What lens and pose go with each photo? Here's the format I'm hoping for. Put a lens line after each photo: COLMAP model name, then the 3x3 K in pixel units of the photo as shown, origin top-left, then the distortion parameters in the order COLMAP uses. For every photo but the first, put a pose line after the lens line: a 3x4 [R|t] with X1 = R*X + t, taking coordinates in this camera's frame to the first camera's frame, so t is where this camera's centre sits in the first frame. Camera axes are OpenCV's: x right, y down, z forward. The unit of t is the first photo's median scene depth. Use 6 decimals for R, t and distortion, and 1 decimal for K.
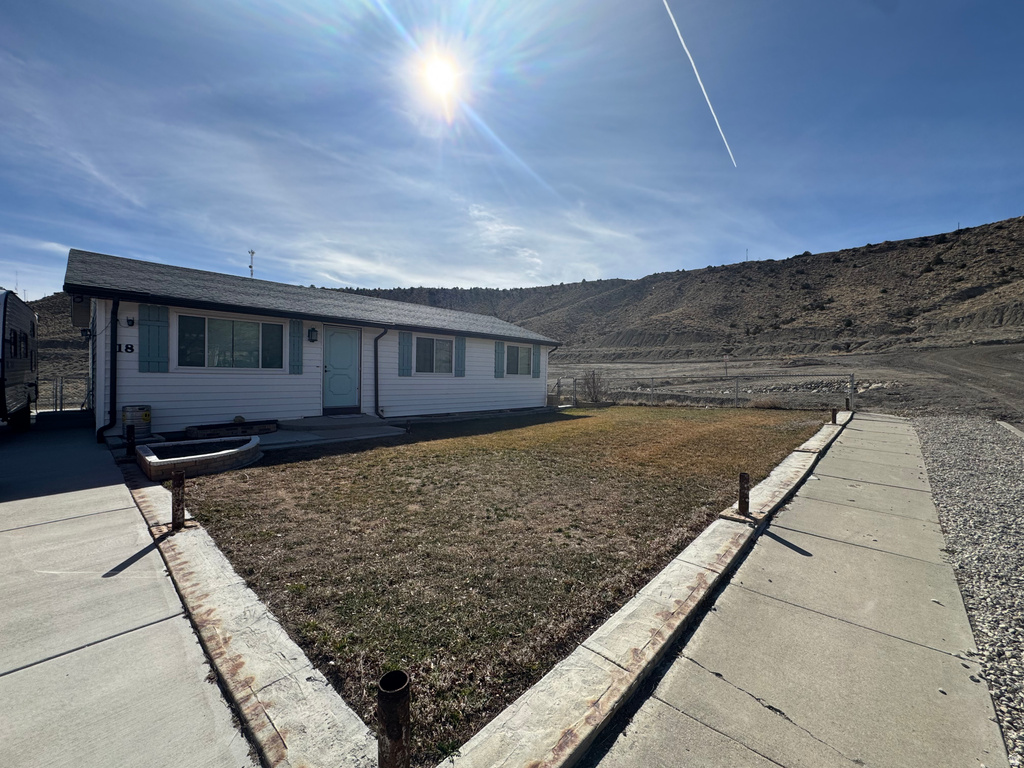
lens RADIAL K [[409.2, 0, 512.0], [0, 409.2, 384.0], [0, 0, 1]] dist [0.006707, 0.000405]
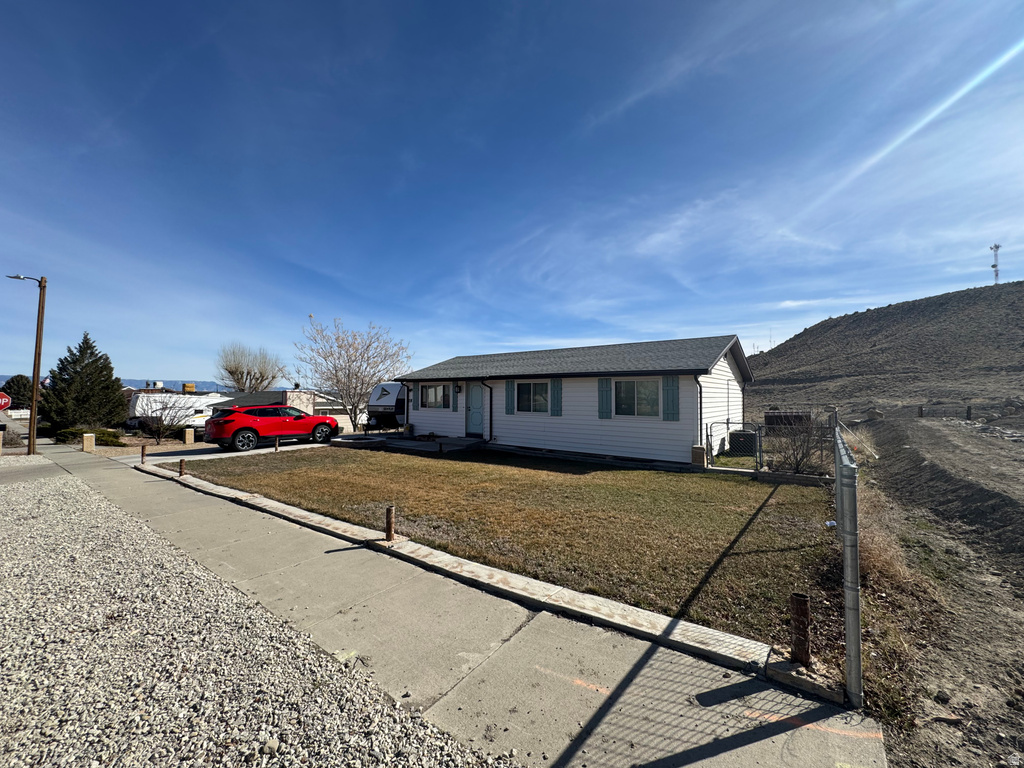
lens RADIAL K [[422.1, 0, 513.5], [0, 422.1, 378.1], [0, 0, 1]] dist [-0.000890, 0.000025]
pose [[0.089090, -0.062675, -0.994050, 1.018030], [-0.028554, 0.997447, -0.065448, -0.044042], [0.995614, 0.034215, 0.087073, 0.843614]]
